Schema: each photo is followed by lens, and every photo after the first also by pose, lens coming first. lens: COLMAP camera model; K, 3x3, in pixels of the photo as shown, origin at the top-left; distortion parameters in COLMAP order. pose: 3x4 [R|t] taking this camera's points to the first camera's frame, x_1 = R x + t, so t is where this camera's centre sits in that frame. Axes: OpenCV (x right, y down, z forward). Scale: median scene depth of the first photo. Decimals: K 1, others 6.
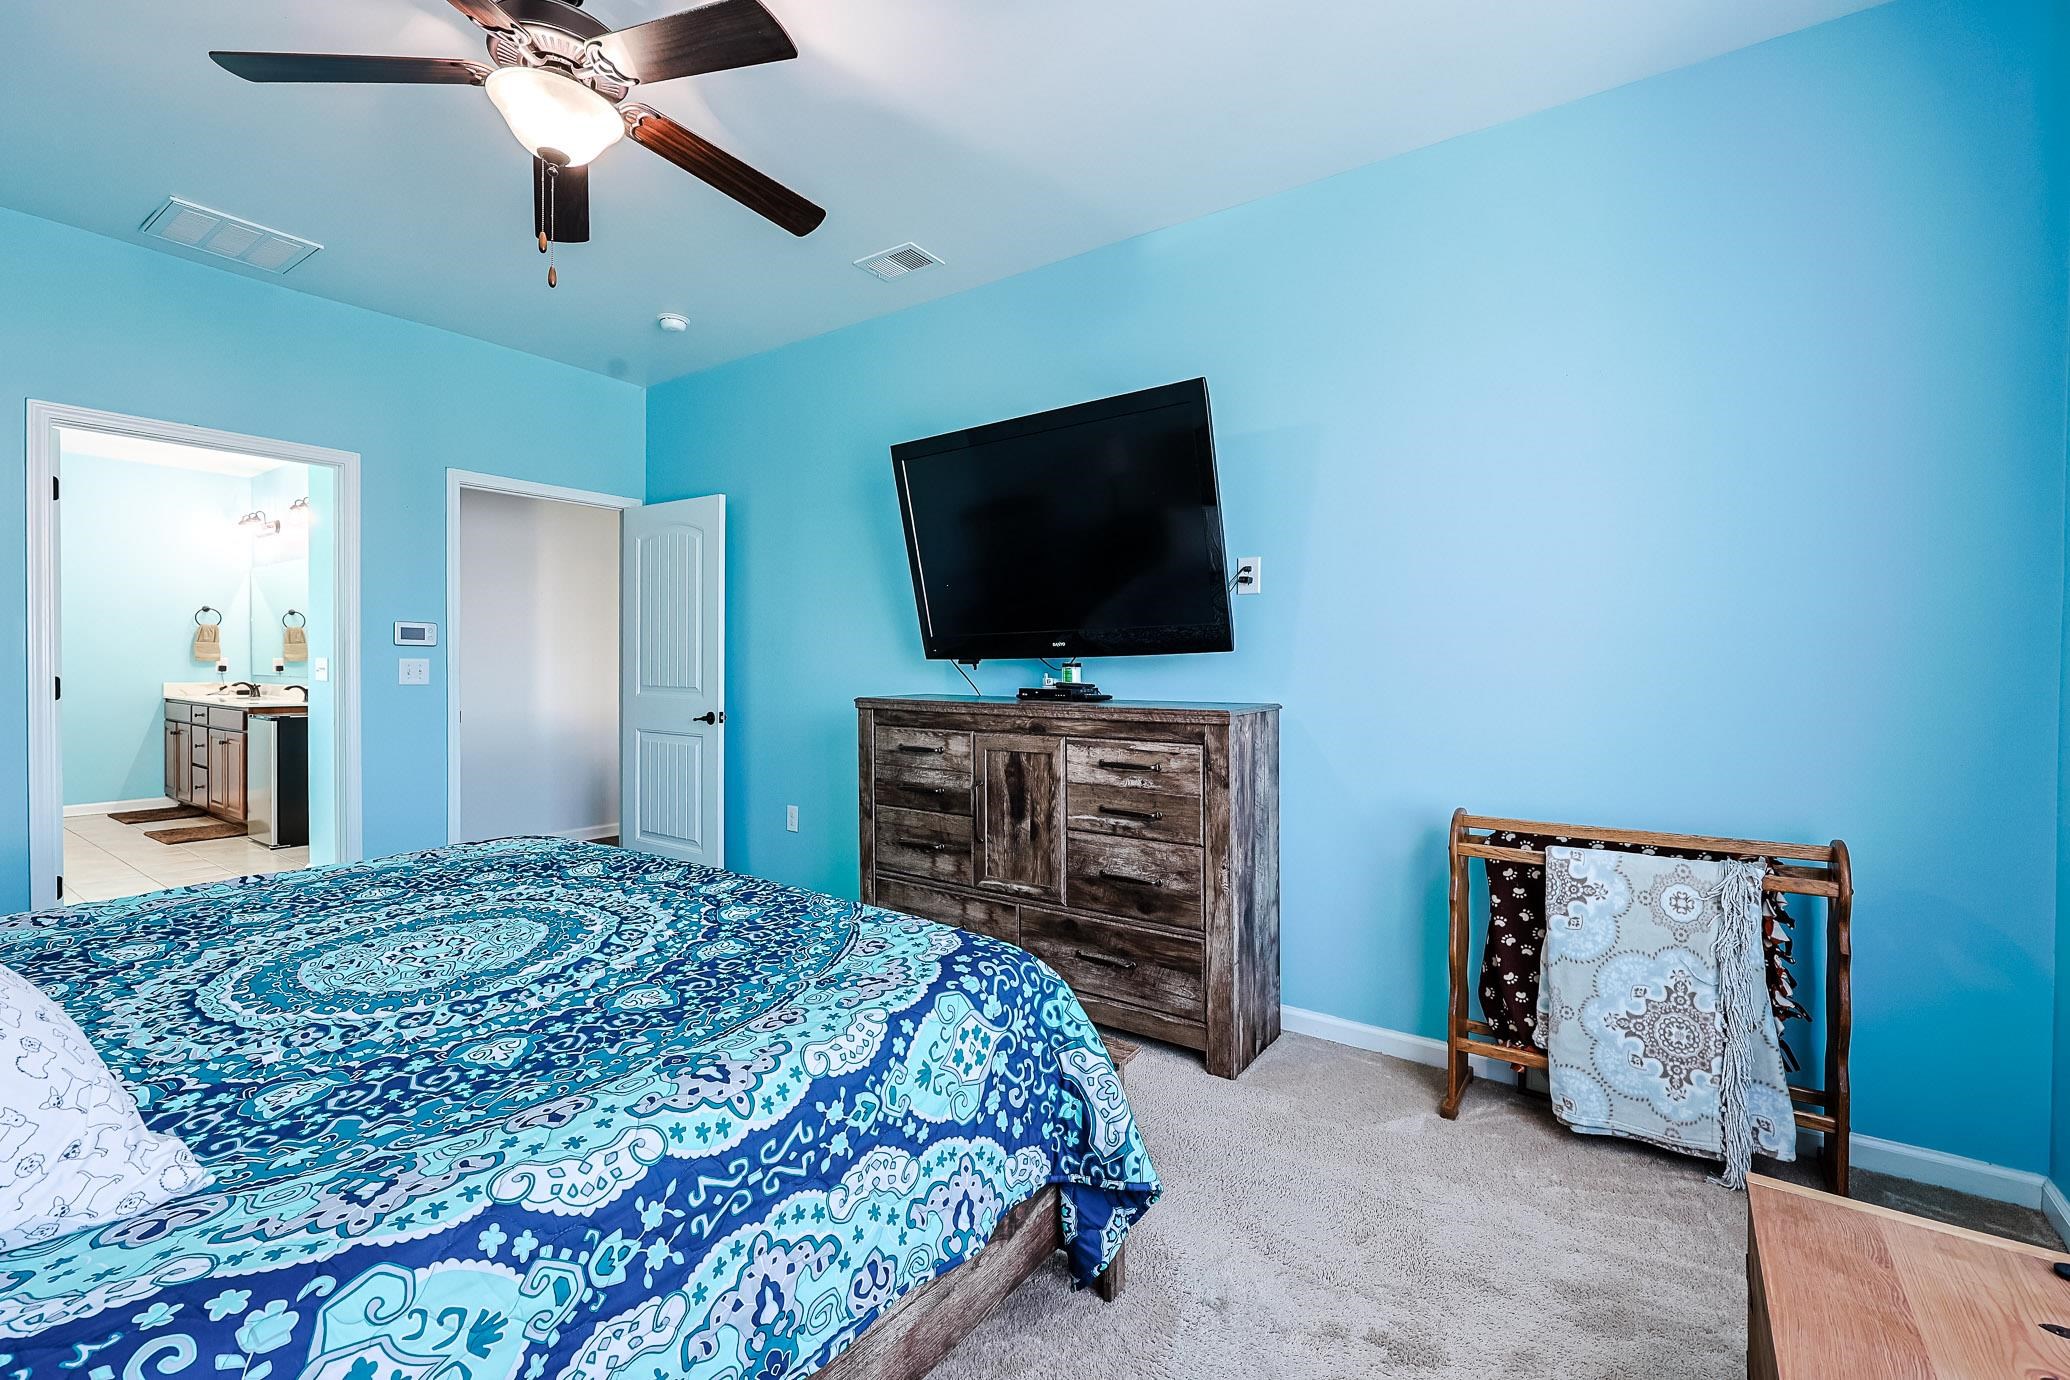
lens RADIAL K [[892.5, 0, 1042.9], [0, 892.5, 677.3], [0, 0, 1]] dist [-0.000734, -0.000197]
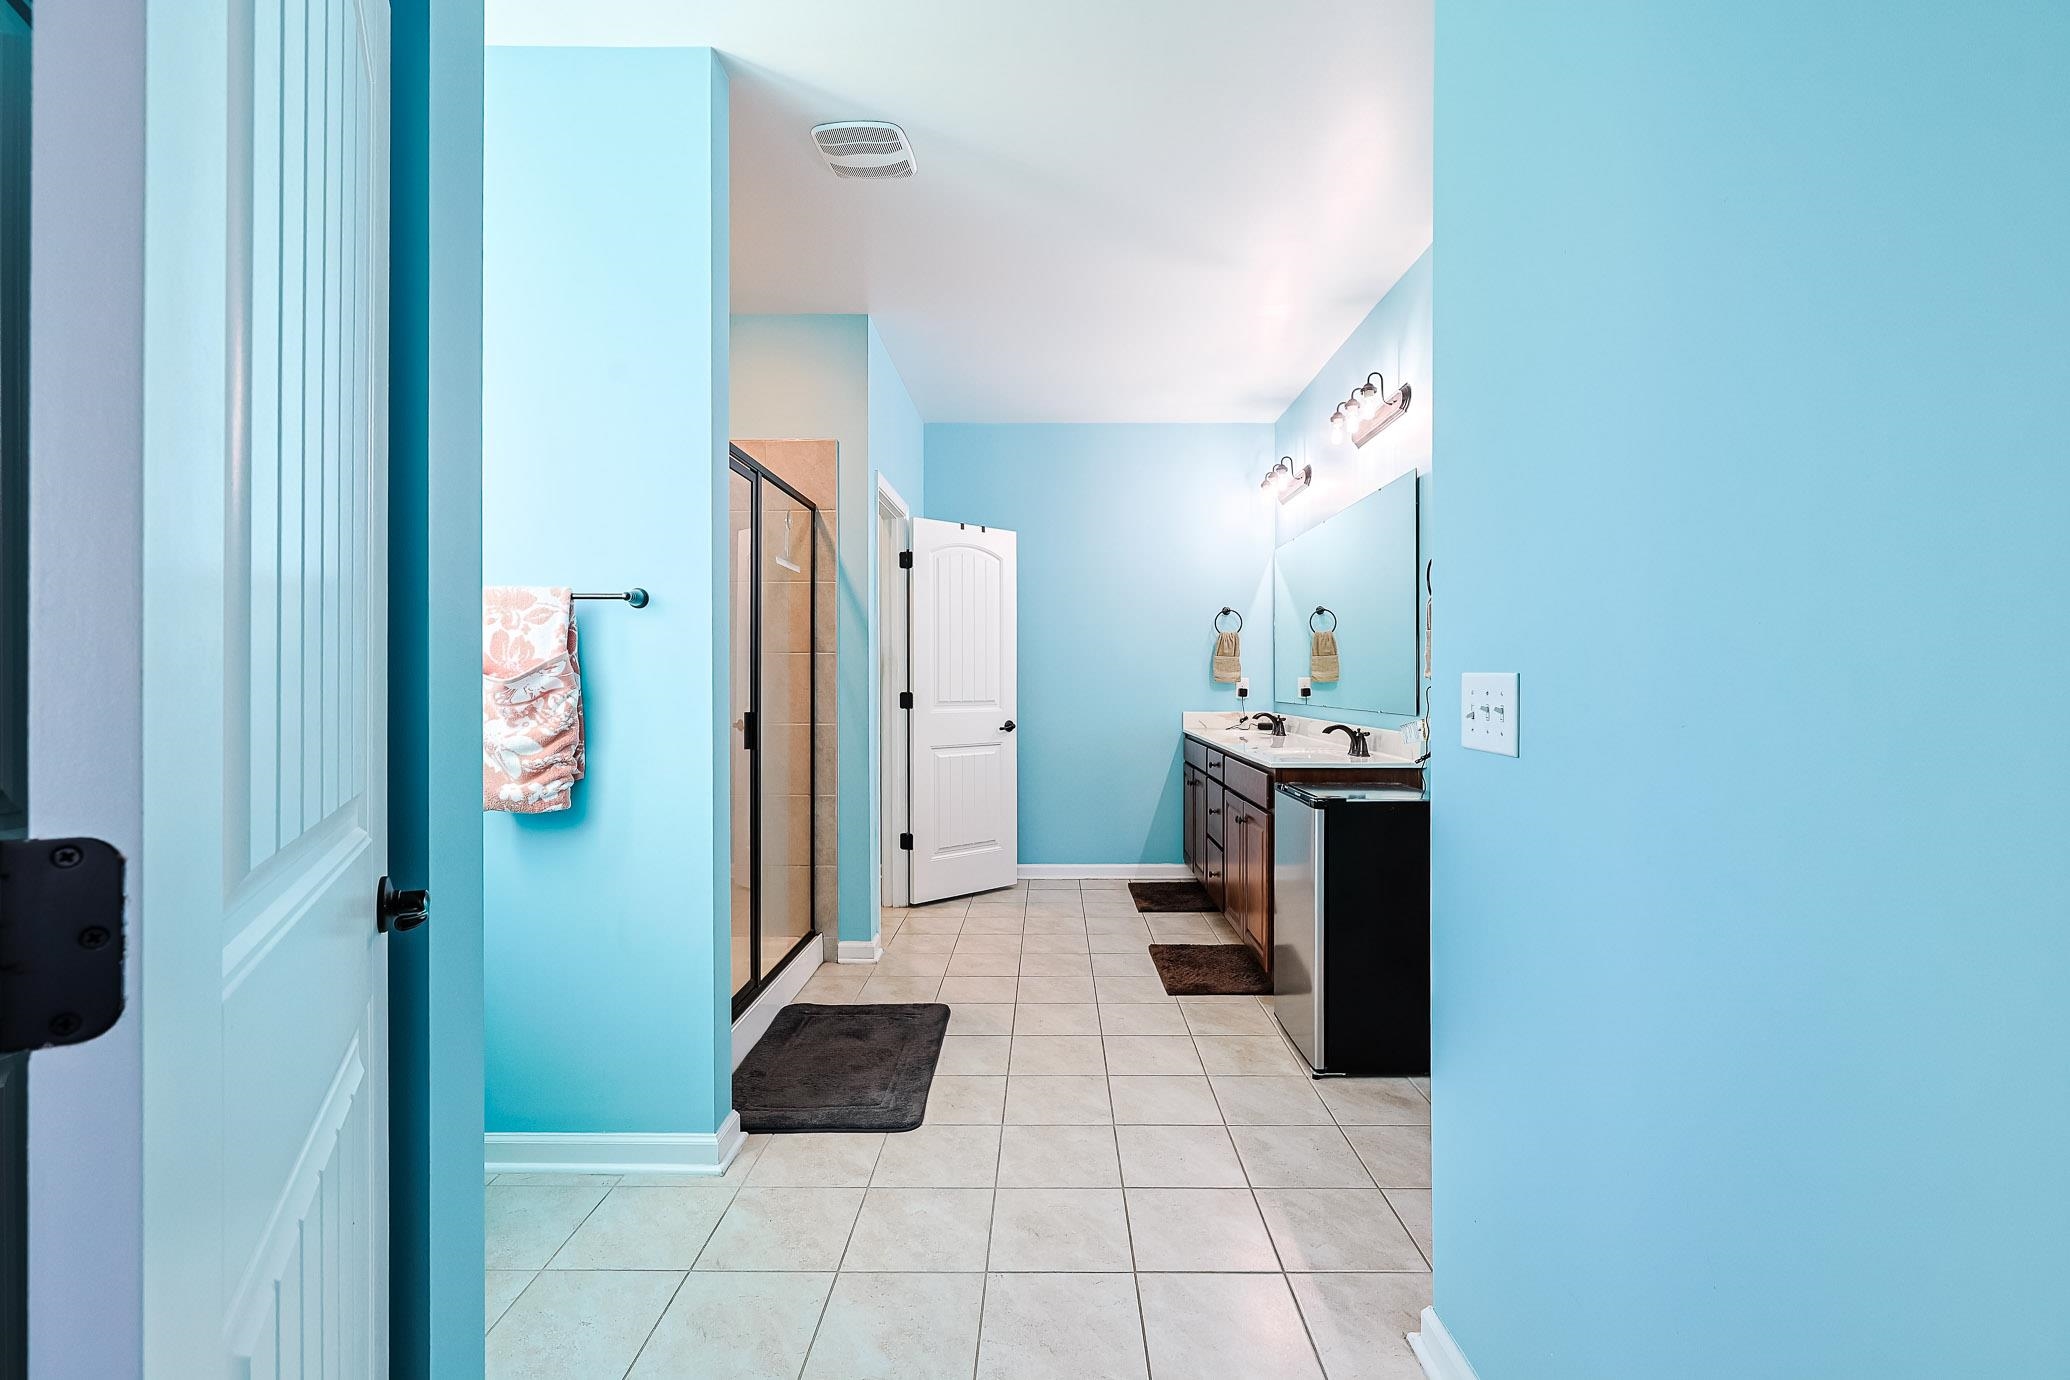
lens RADIAL K [[892.5, 0, 1042.9], [0, 892.5, 677.3], [0, 0, 1]] dist [-0.000734, -0.000197]
pose [[0.565193, -0.008664, -0.824913, -2.219888], [-0.009234, 0.999816, -0.016828, -0.046296], [0.824907, 0.017128, 0.565009, 2.446082]]
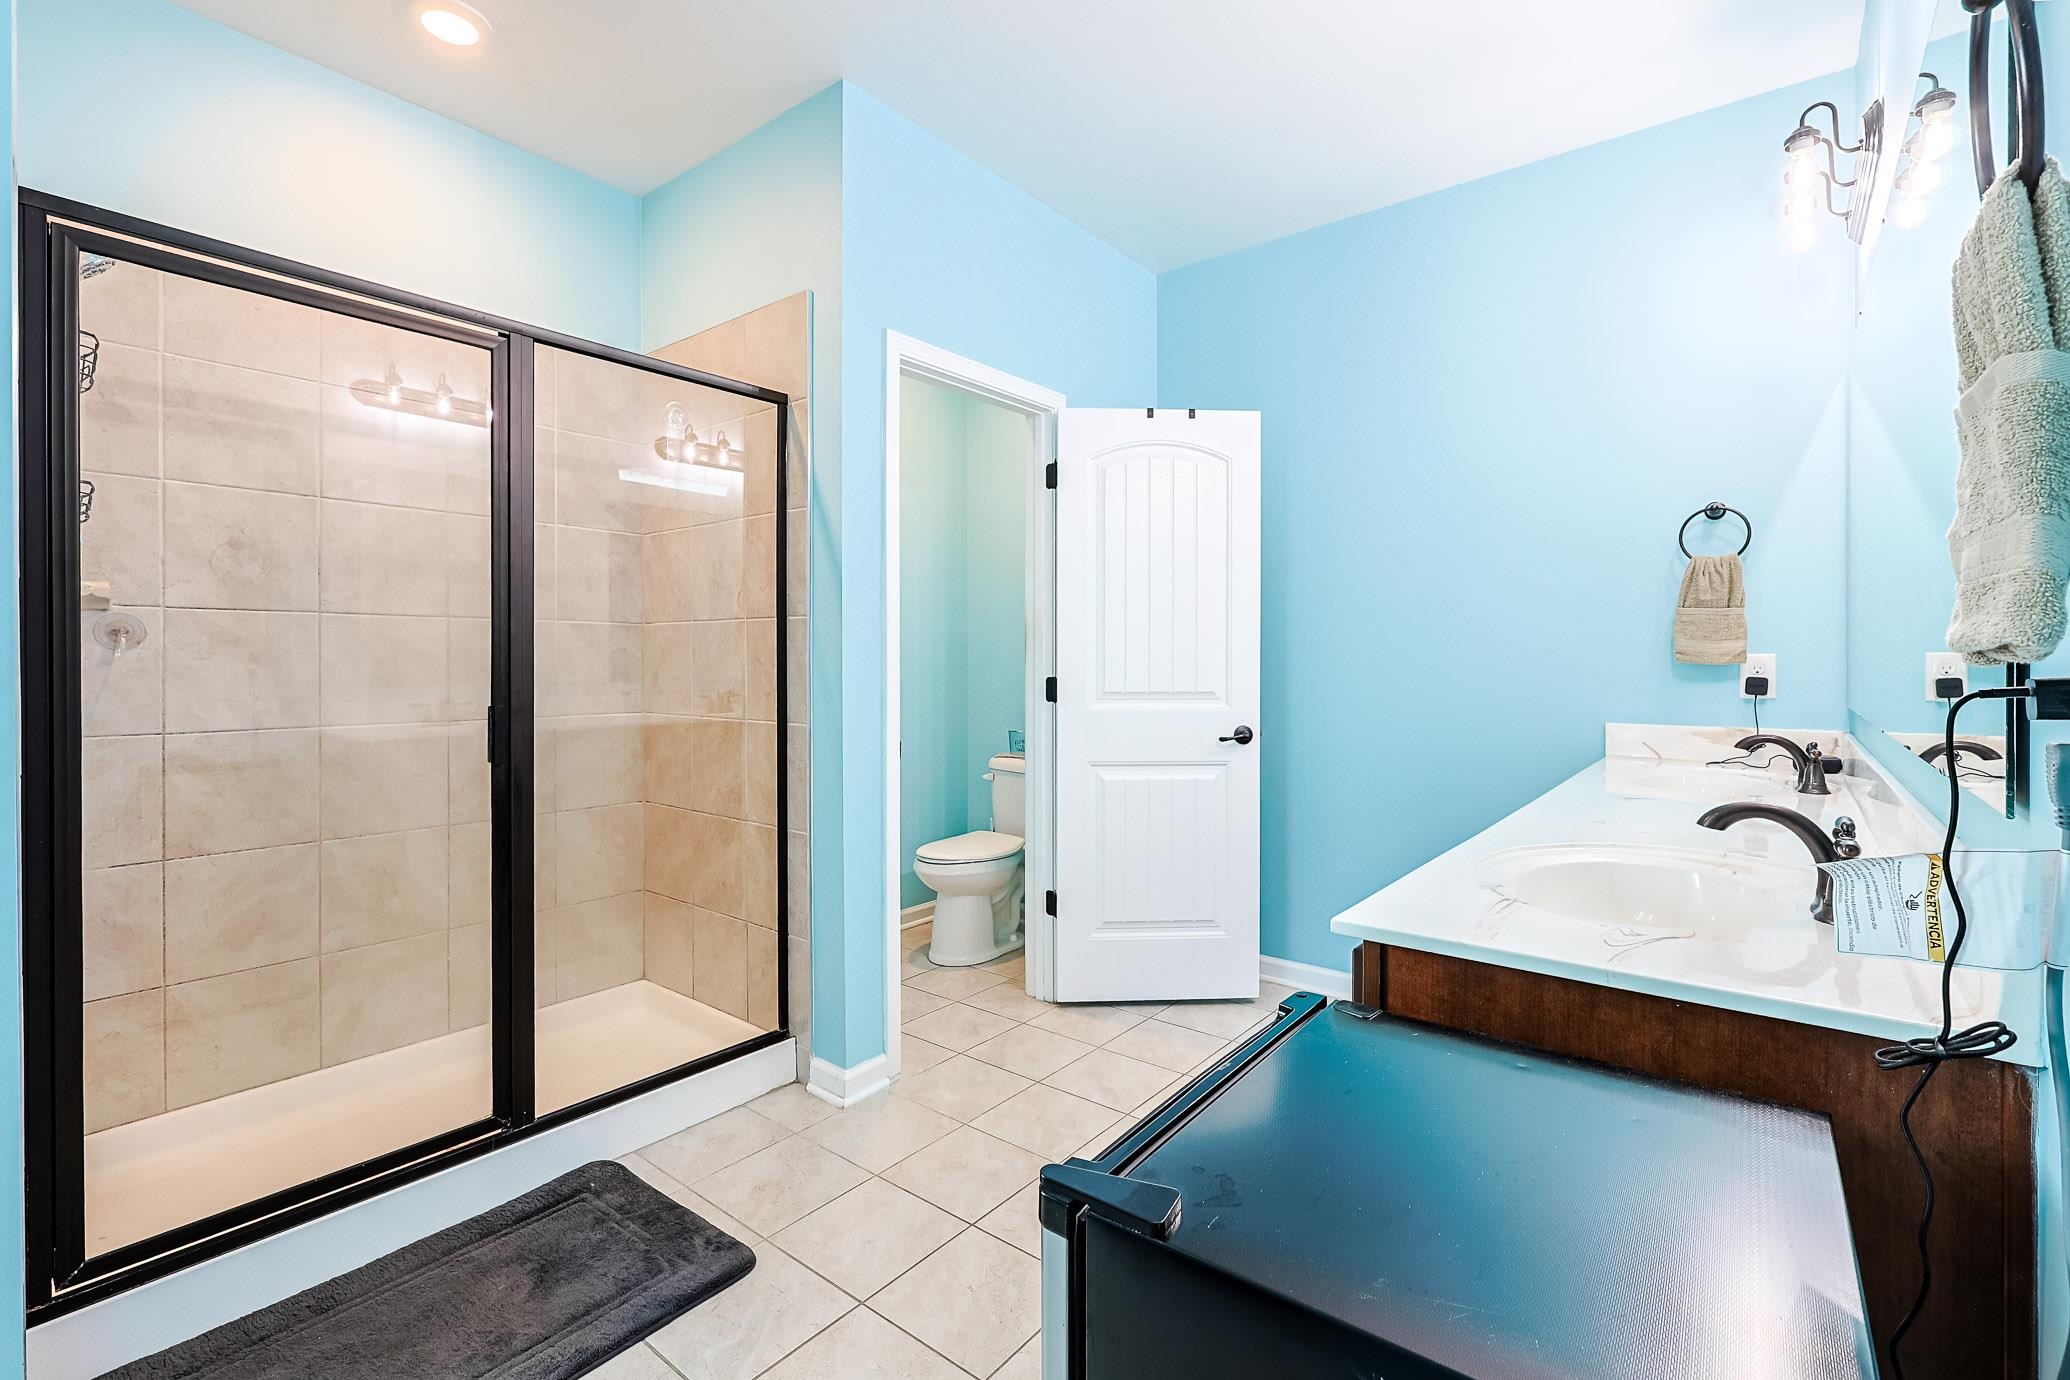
lens RADIAL K [[916.2, 0, 1036.4], [0, 916.2, 664.9], [0, 0, 1]] dist [-0.005437, -0.000286]
pose [[-0.064285, -0.000608, -0.997931, -3.020351], [-0.016371, 0.999866, 0.000445, -0.072904], [0.997797, 0.016365, -0.064287, 4.027832]]
